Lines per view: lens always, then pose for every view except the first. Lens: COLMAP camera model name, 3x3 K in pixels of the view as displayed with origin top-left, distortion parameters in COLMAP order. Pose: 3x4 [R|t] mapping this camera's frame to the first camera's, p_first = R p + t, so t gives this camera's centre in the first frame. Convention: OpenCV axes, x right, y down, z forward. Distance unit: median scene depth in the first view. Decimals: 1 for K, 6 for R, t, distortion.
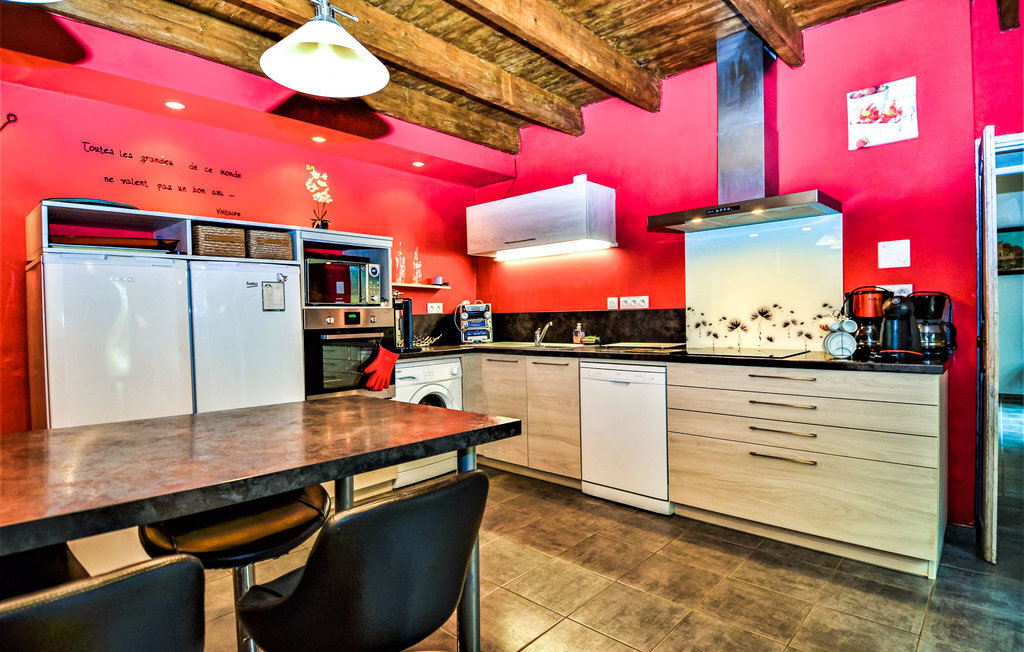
lens RADIAL K [[516.4, 0, 512.0], [0, 516.4, 326.0], [0, 0, 1]] dist [0.000989, -0.000468]
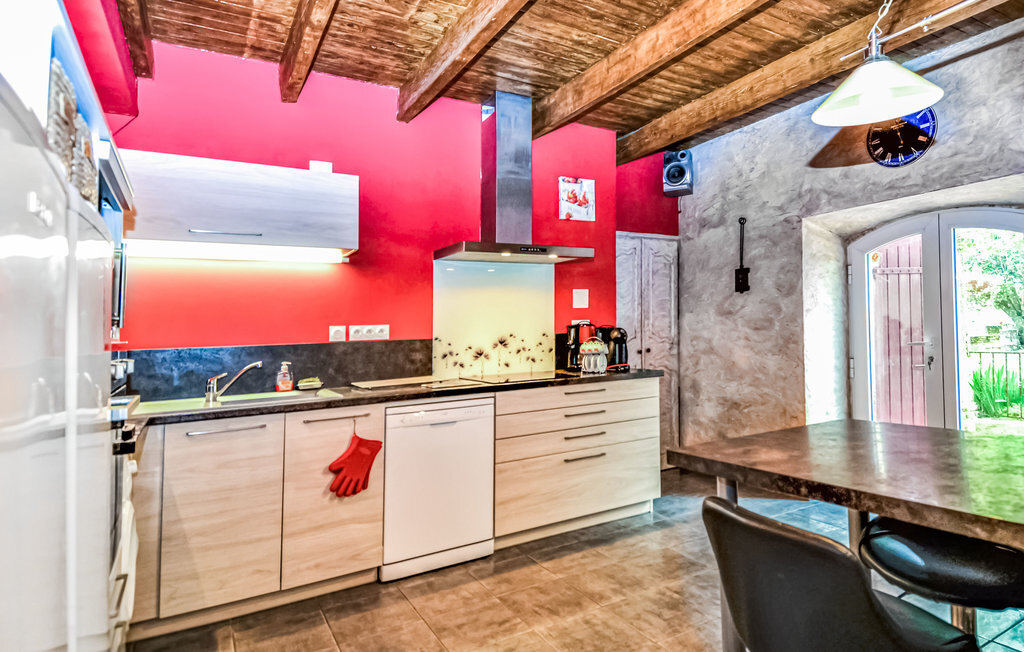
lens RADIAL K [[586.6, 0, 544.5], [0, 586.6, 317.0], [0, 0, 1]] dist [0.050633, -0.000758]
pose [[0.284385, 0.030635, 0.958221, -0.740319], [0.046702, 0.997860, -0.045763, -0.017421], [-0.957572, 0.057765, 0.282345, 0.575711]]
